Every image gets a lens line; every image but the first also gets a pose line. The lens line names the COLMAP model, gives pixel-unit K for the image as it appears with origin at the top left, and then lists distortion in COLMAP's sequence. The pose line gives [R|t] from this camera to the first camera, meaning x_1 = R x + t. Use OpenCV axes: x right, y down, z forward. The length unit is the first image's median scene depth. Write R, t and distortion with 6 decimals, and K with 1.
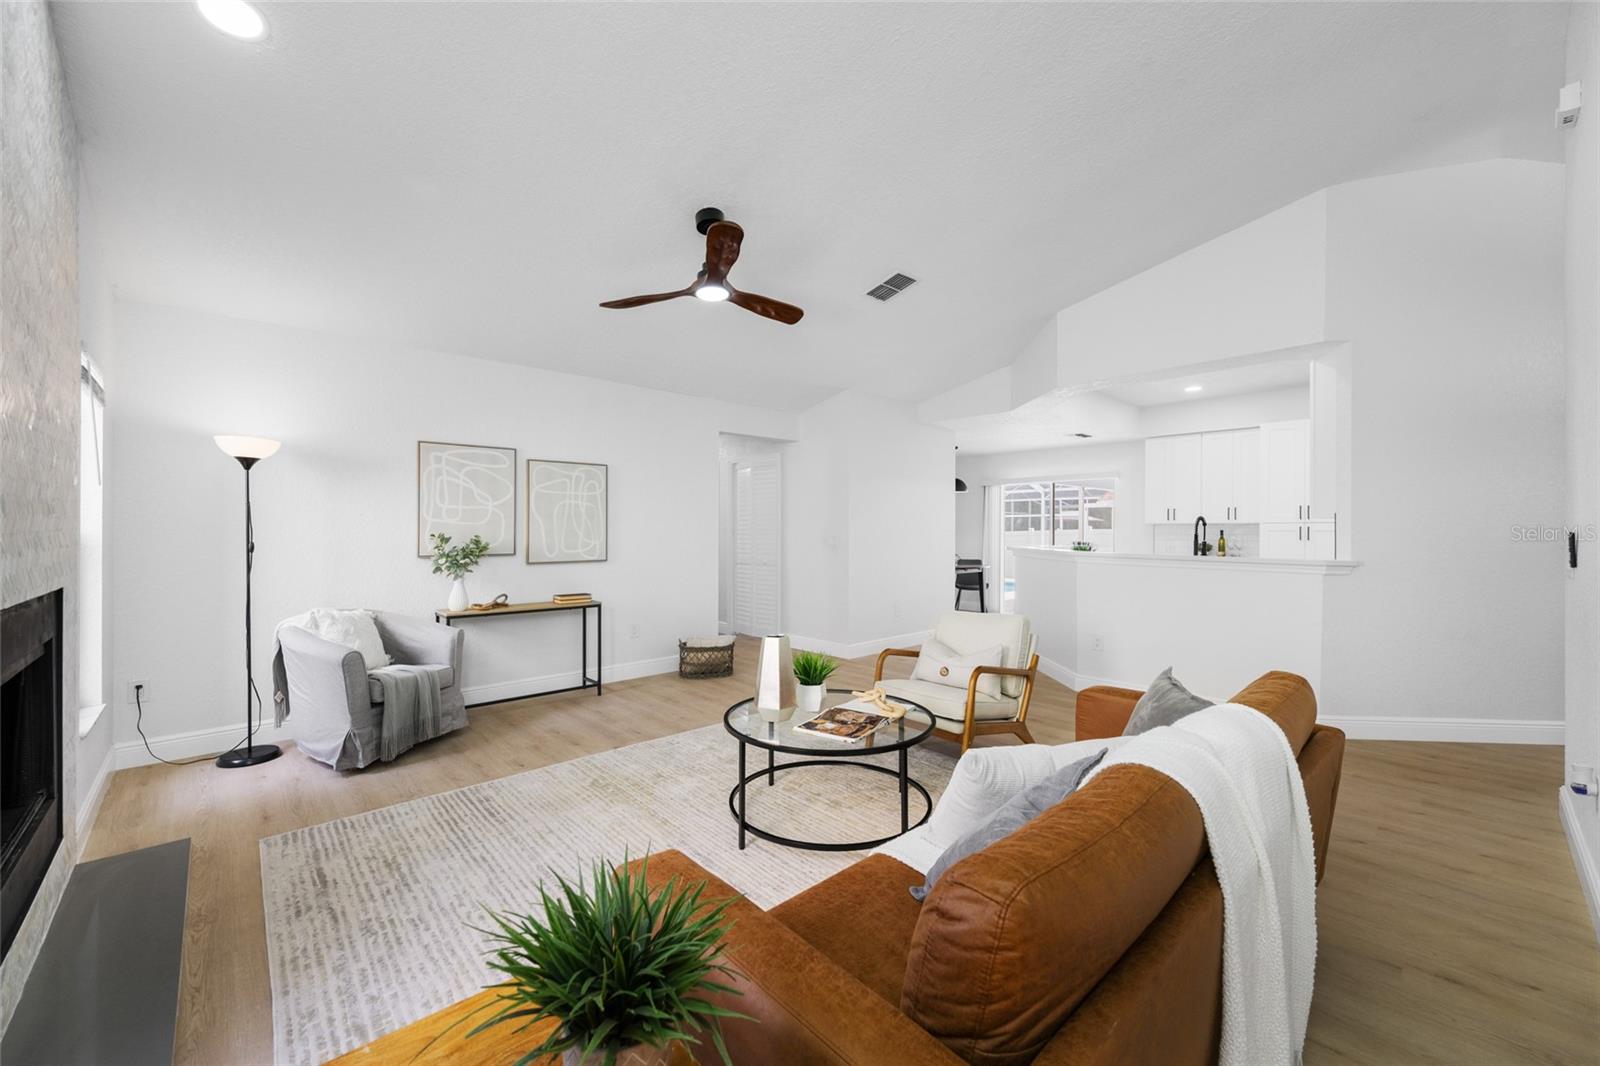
lens RADIAL K [[631.5, 0, 792.0], [0, 631.5, 536.3], [0, 0, 1]] dist [-0.001119, -0.000027]
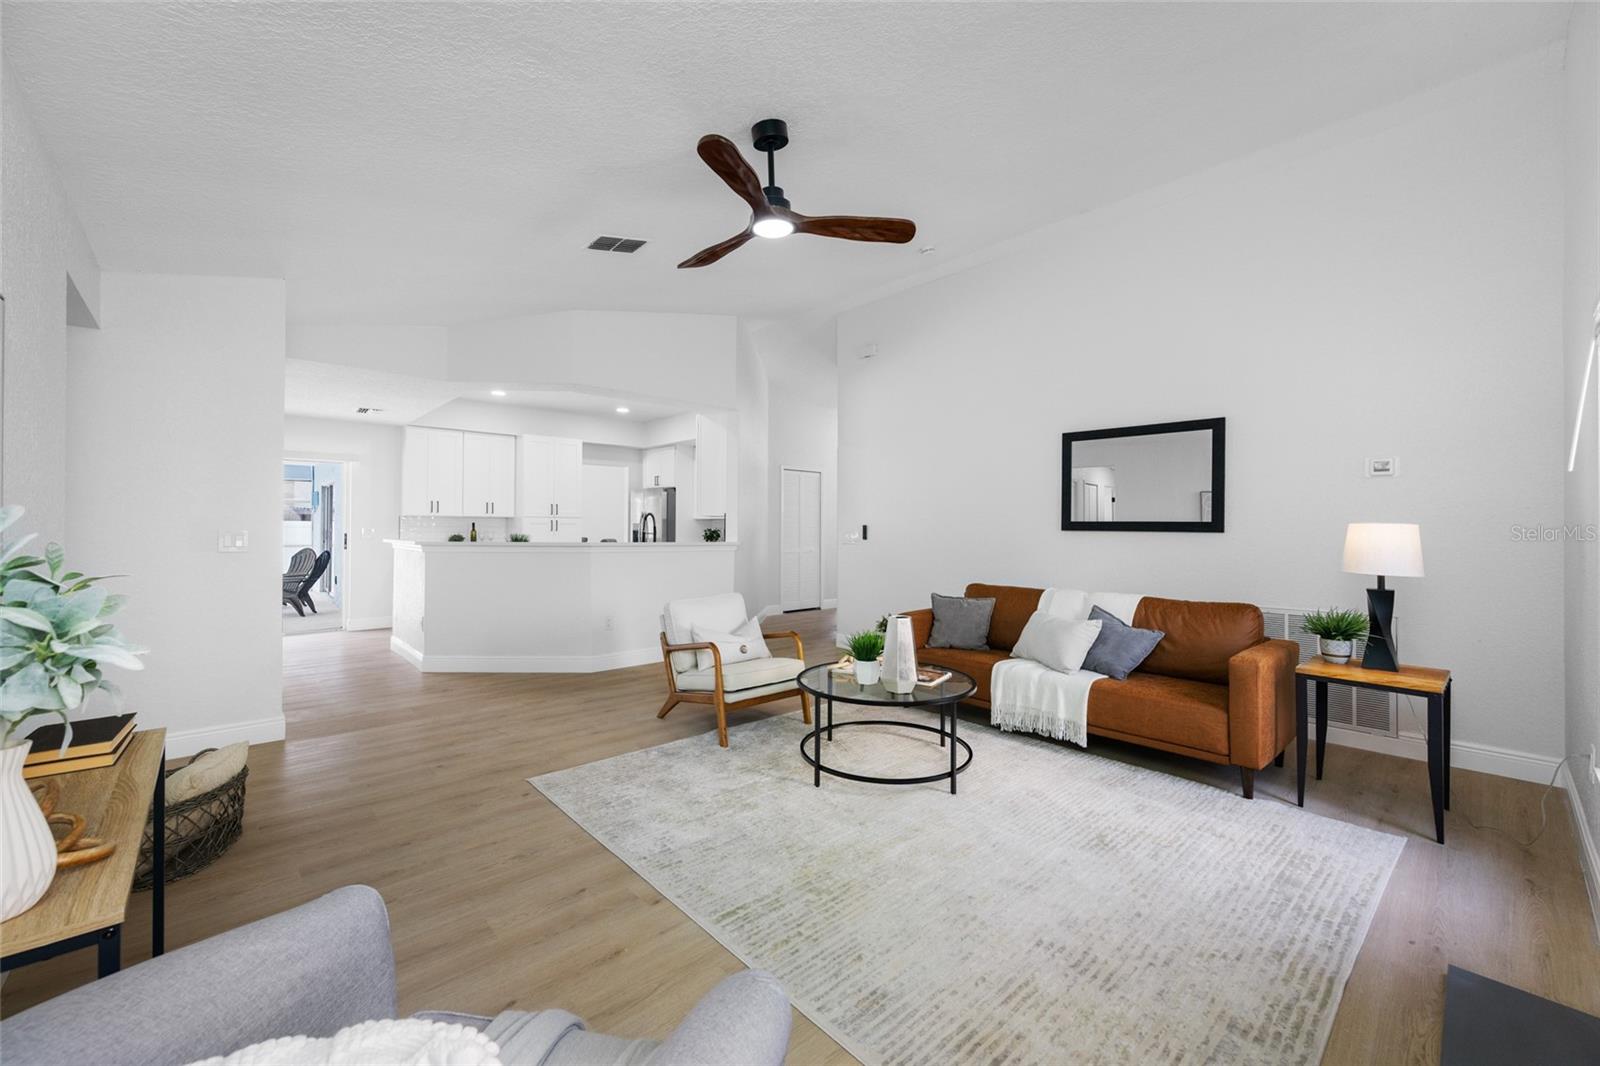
lens RADIAL K [[631.5, 0, 810.4], [0, 631.5, 525.5], [0, 0, 1]] dist [-0.001119, -0.000027]
pose [[-0.015053, -0.000479, 0.999887, -0.646195], [0.004575, 0.999989, 0.000548, -0.003237], [-0.999876, 0.004583, -0.015050, 0.663564]]
